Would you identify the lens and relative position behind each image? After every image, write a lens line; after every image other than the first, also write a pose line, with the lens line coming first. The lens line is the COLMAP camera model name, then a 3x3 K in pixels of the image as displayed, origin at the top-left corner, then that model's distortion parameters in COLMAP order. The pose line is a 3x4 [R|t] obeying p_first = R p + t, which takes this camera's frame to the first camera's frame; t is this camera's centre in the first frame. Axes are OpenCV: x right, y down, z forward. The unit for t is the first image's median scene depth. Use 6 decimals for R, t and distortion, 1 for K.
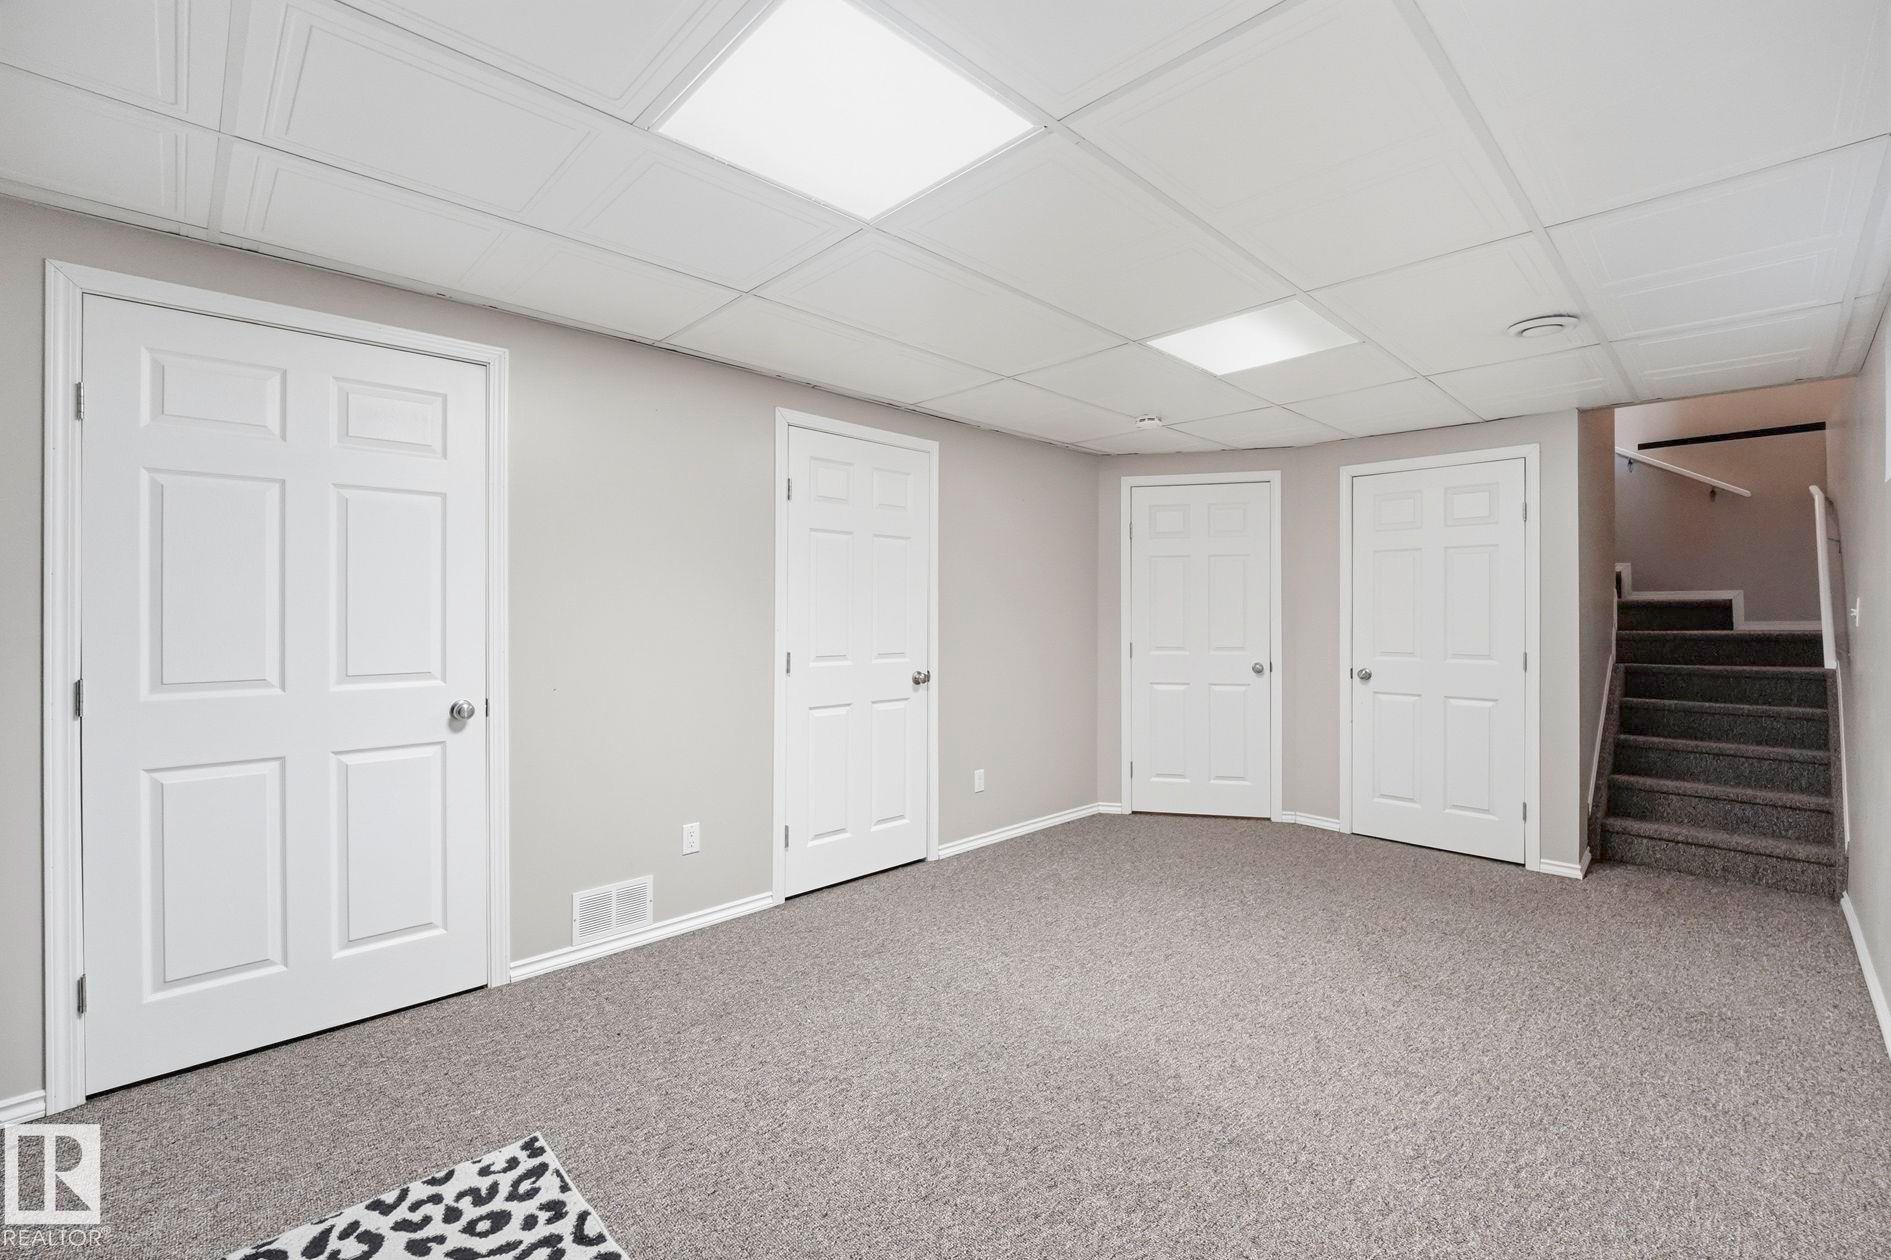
lens RADIAL K [[799.7, 0, 950.2], [0, 799.7, 614.4], [0, 0, 1]] dist [0.000311, -0.001981]
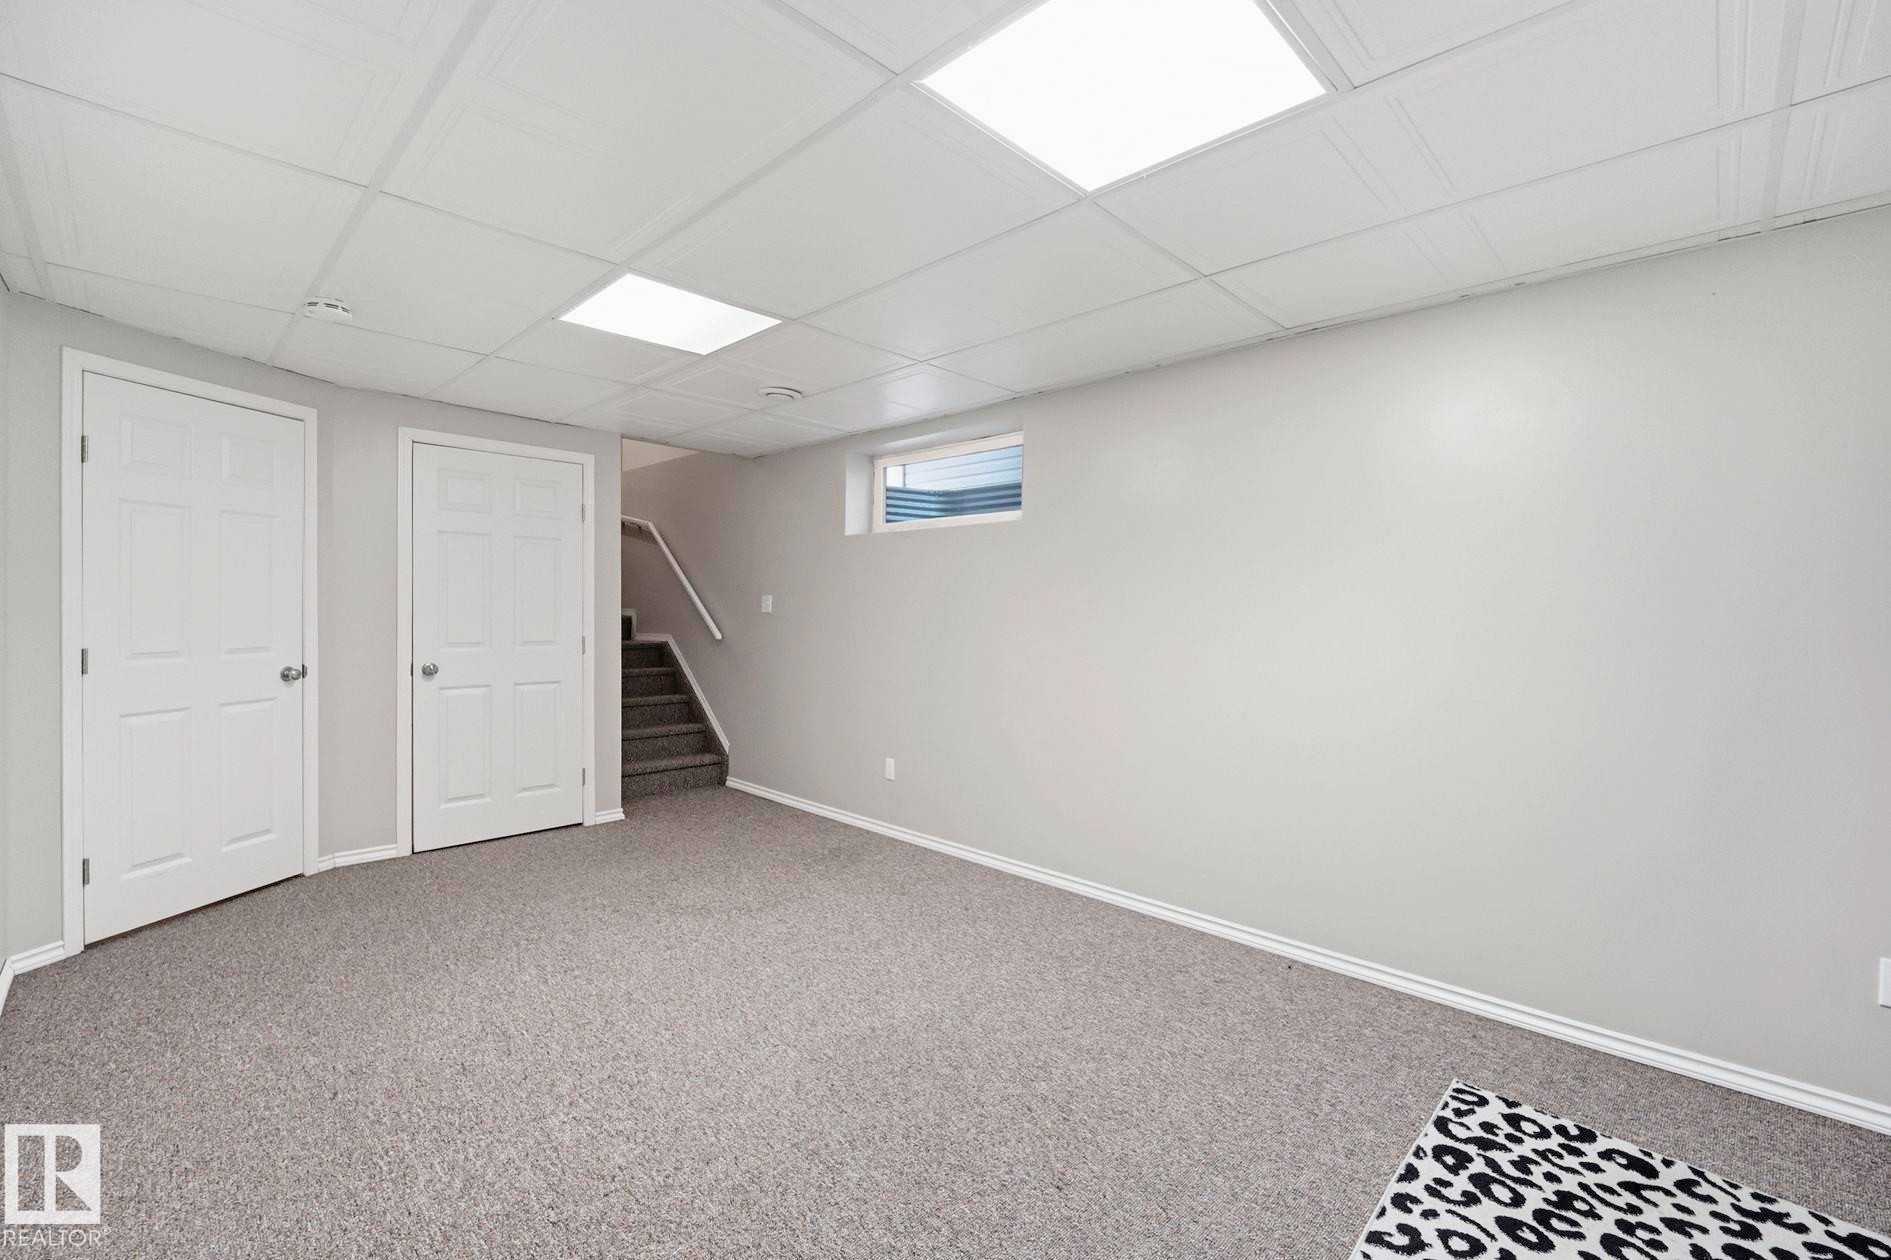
lens RADIAL K [[799.7, 0, 965.6], [0, 799.7, 625.9], [0, 0, 1]] dist [0.000311, -0.001981]
pose [[-0.032304, -0.023564, 0.999200, -0.572094], [-0.011346, 0.999666, 0.023209, -0.001156], [-0.999414, -0.010587, -0.032560, 0.650460]]
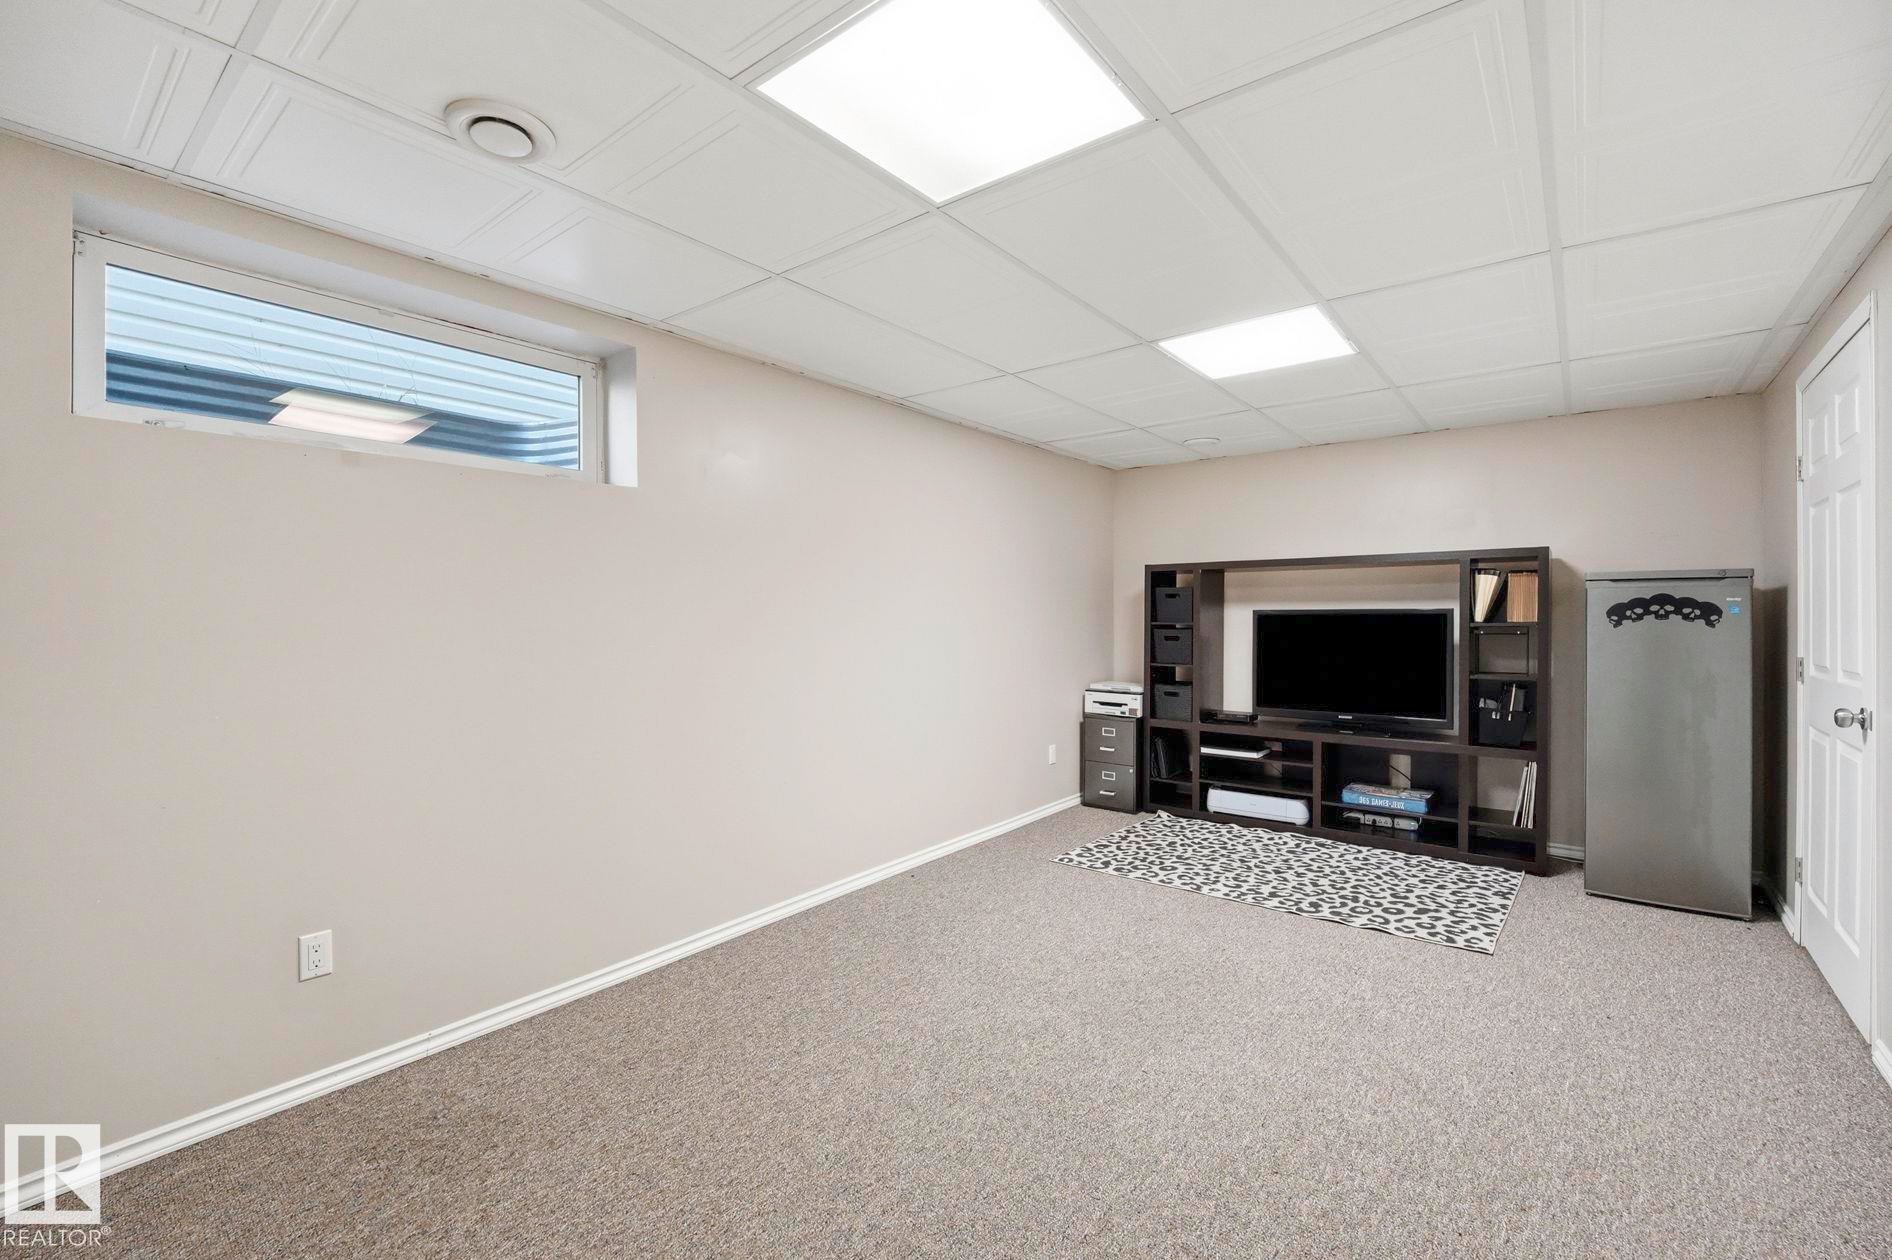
lens RADIAL K [[800.1, 0, 941.5], [0, 800.1, 623.4], [0, 0, 1]] dist [0.000311, -0.001981]
pose [[-0.993484, -0.000131, -0.113969, 0.433047], [-0.001175, 0.999958, 0.009096, 0.005425], [0.113963, 0.009170, -0.993443, 1.482553]]
